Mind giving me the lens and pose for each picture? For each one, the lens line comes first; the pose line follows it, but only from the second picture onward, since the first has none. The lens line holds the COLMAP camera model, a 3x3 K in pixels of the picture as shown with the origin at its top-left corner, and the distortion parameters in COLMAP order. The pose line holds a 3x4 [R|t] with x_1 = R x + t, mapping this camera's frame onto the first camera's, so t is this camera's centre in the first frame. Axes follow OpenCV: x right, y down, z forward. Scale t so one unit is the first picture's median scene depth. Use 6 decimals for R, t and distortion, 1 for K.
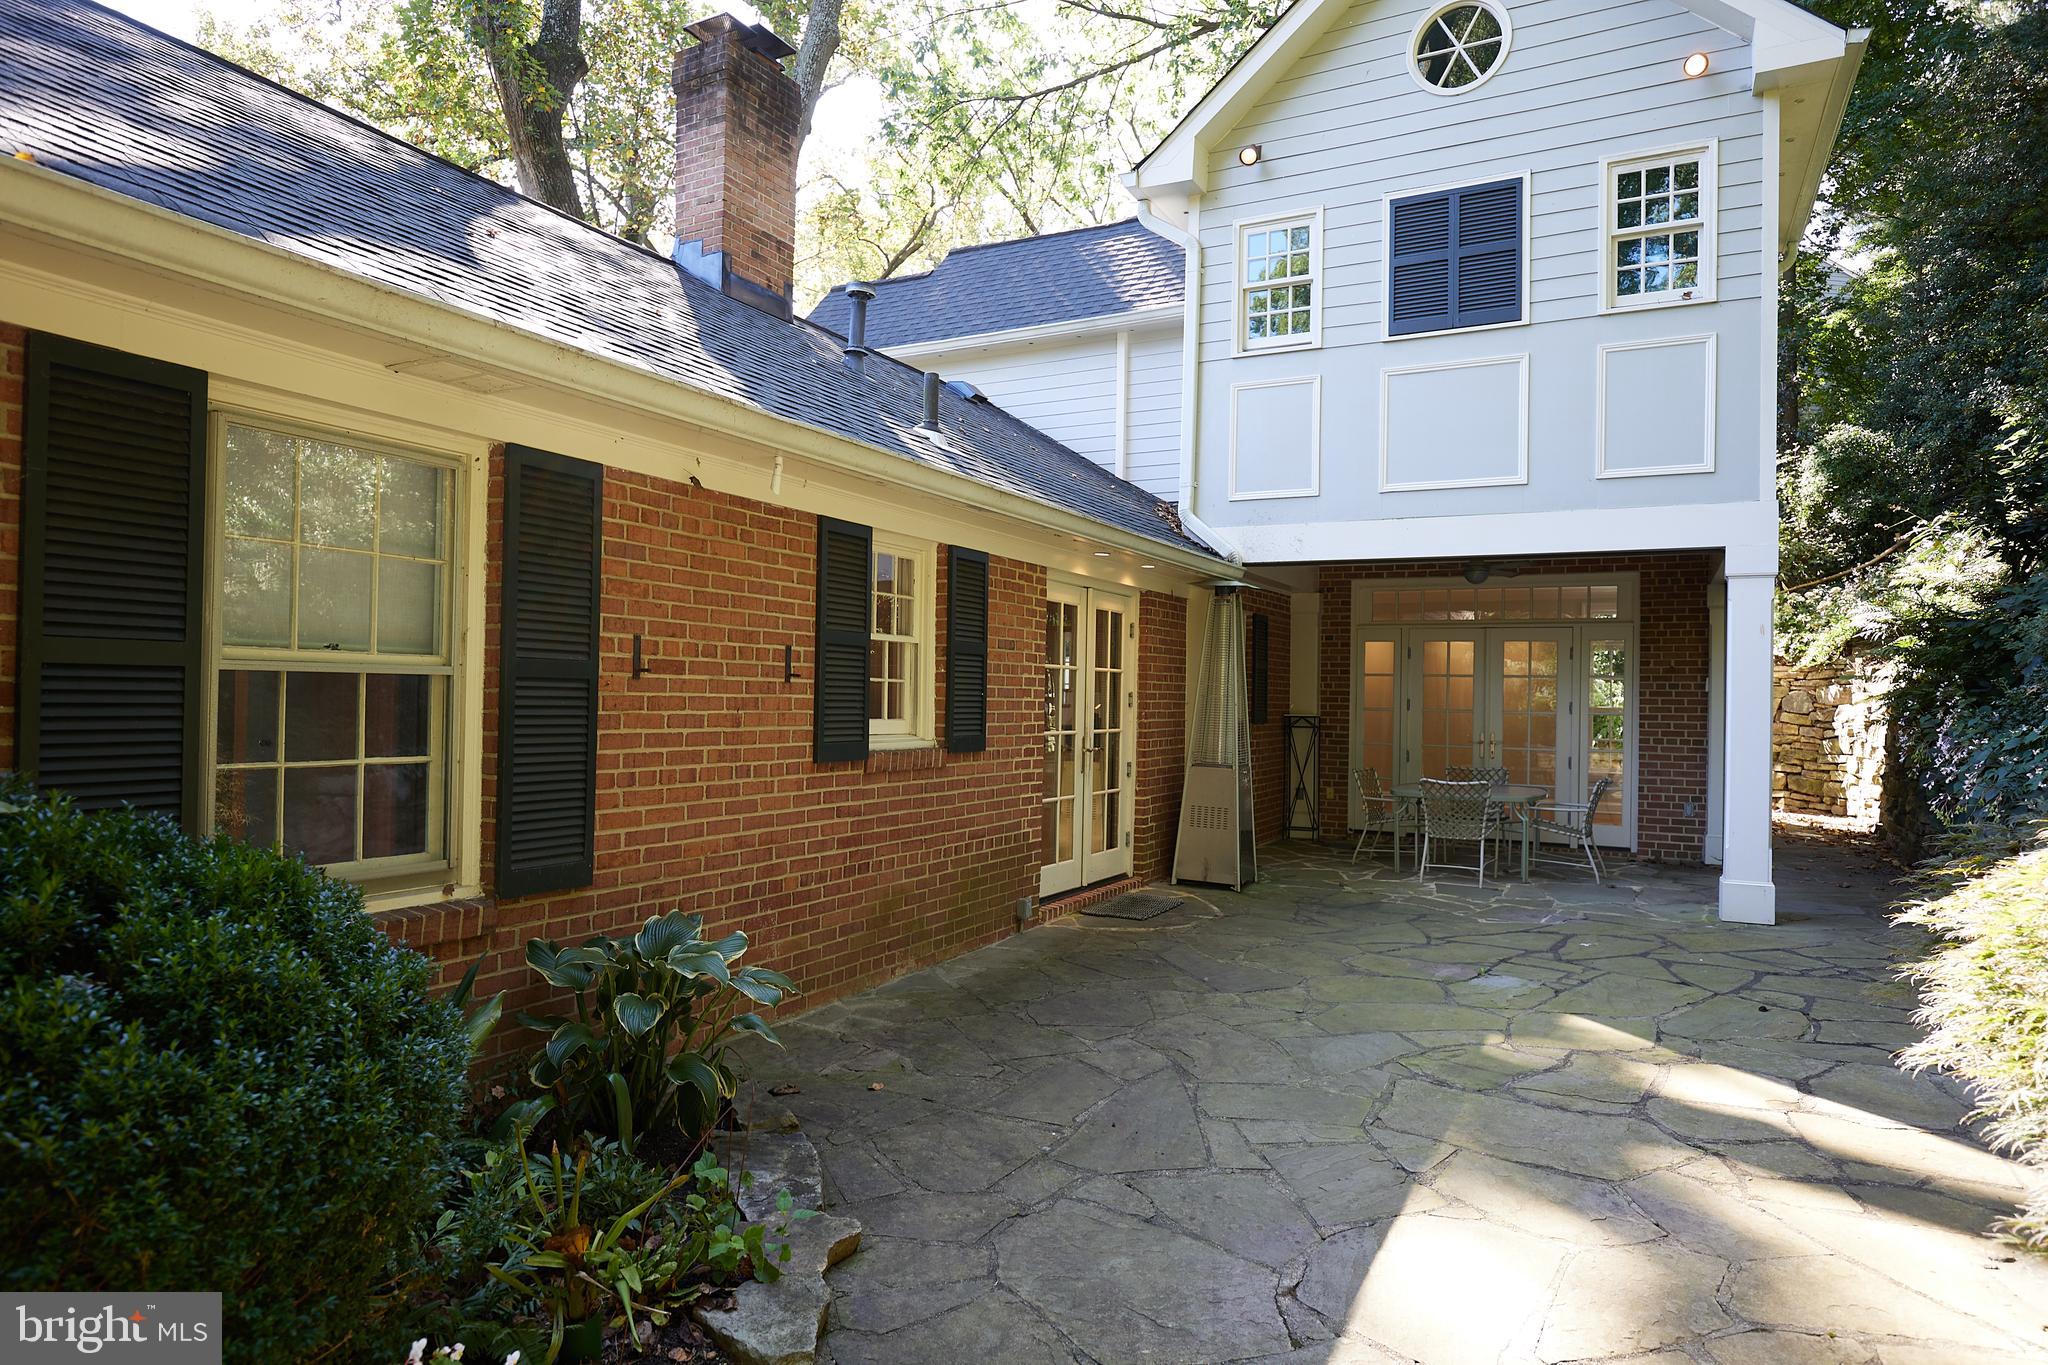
lens RADIAL K [[1182.3, 0, 1027.2], [0, 1182.3, 680.8], [0, 0, 1]] dist [-0.003138, 0.001964]
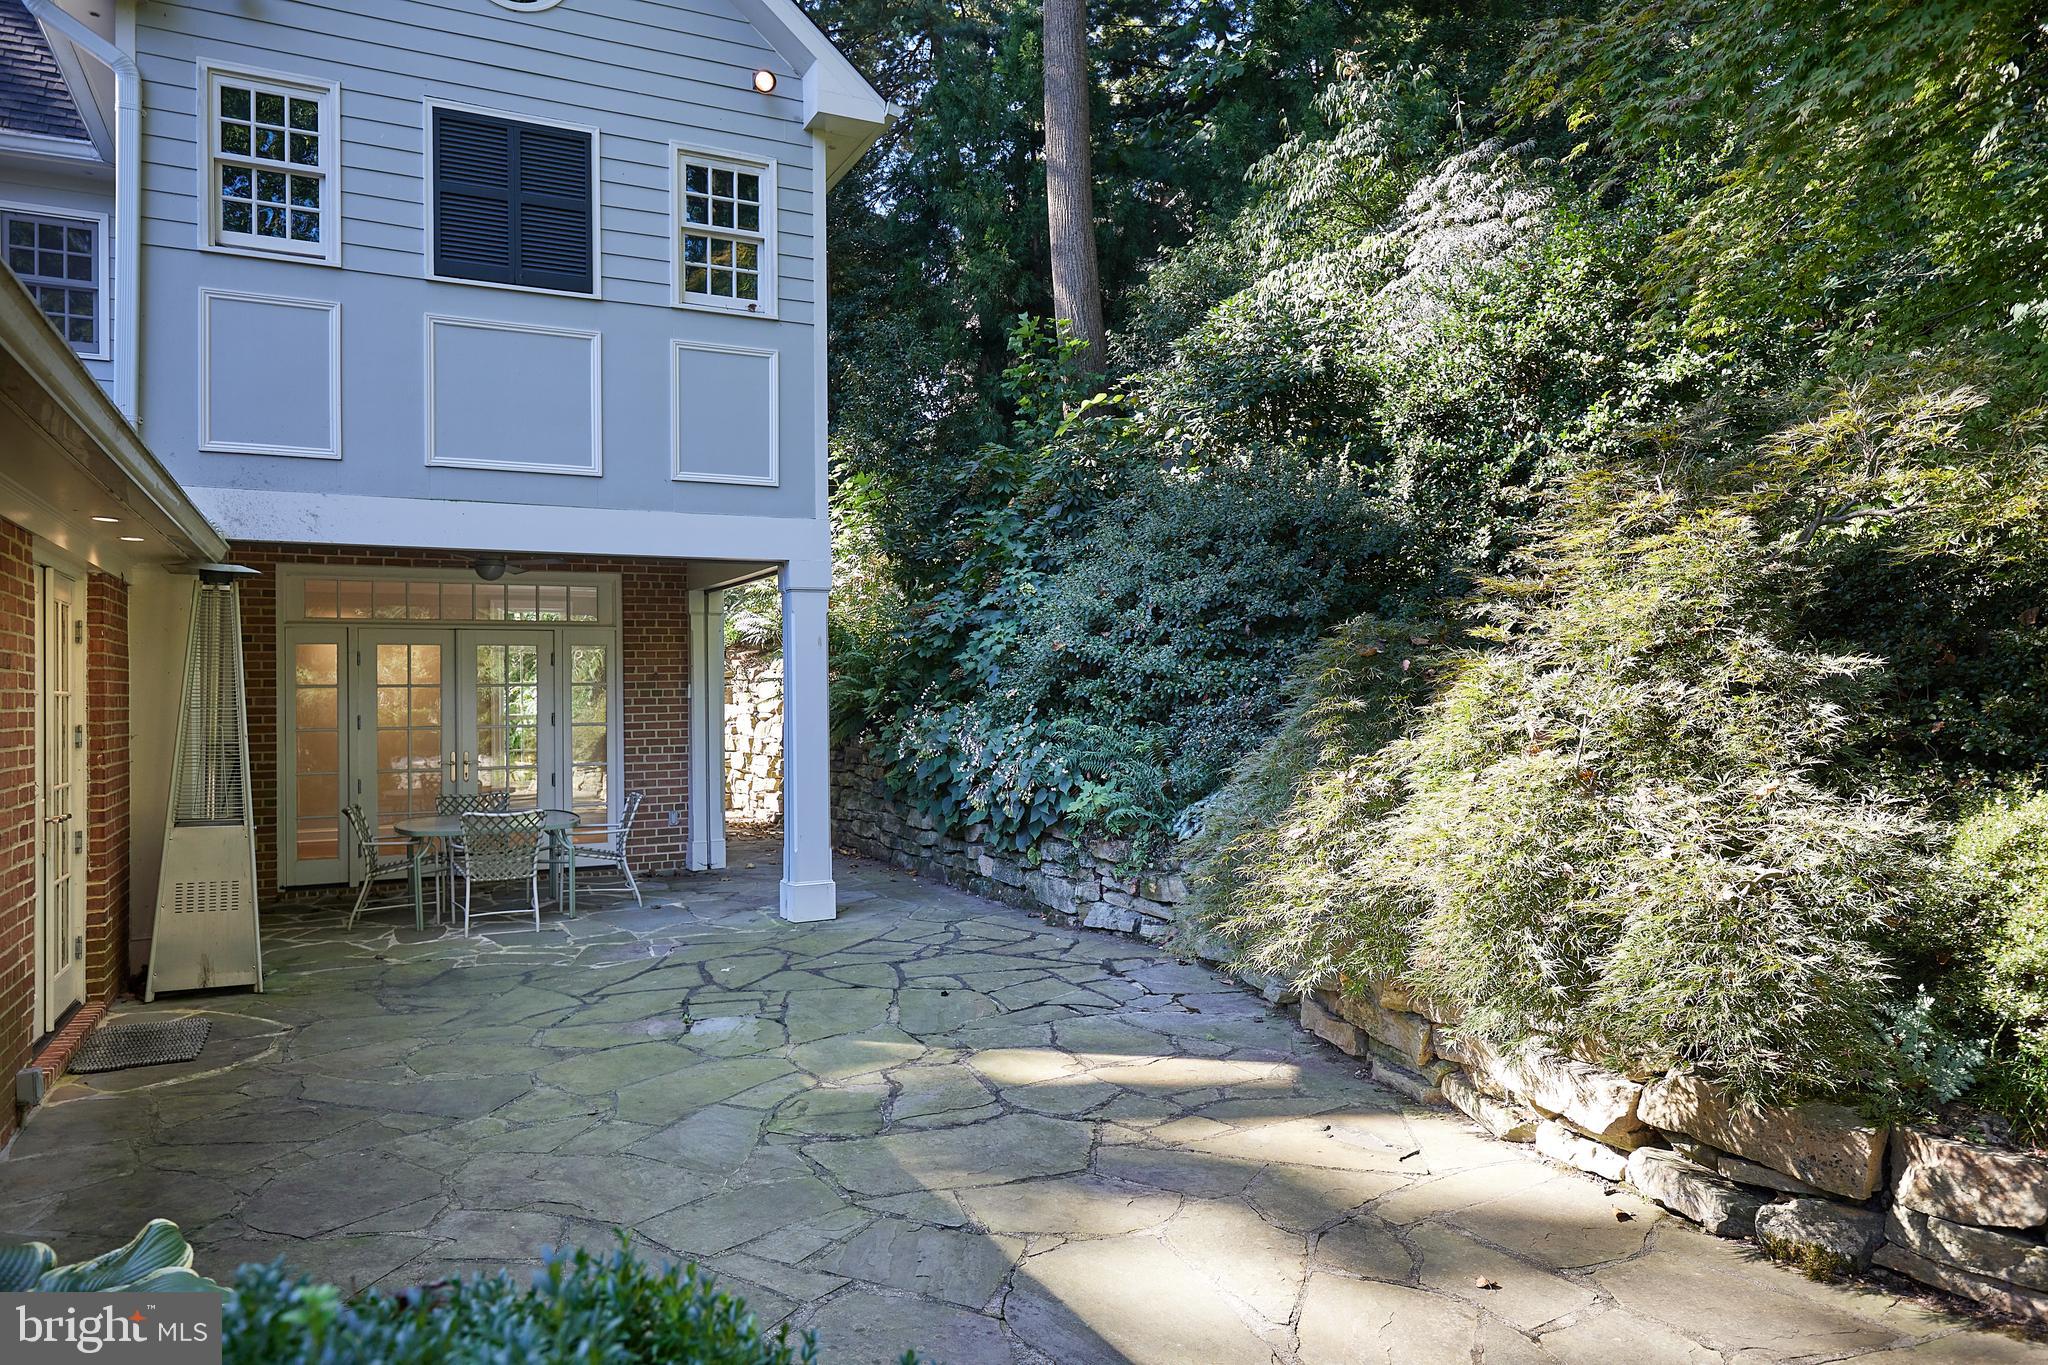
lens RADIAL K [[1342.6, 0, 1022.9], [0, 1342.6, 683.9], [0, 0, 1]] dist [0.004430, 0.007704]
pose [[0.585206, -0.018664, 0.810670, -0.231401], [0.014447, 0.999816, 0.012589, -0.016709], [-0.810756, 0.004344, 0.585368, 0.141494]]
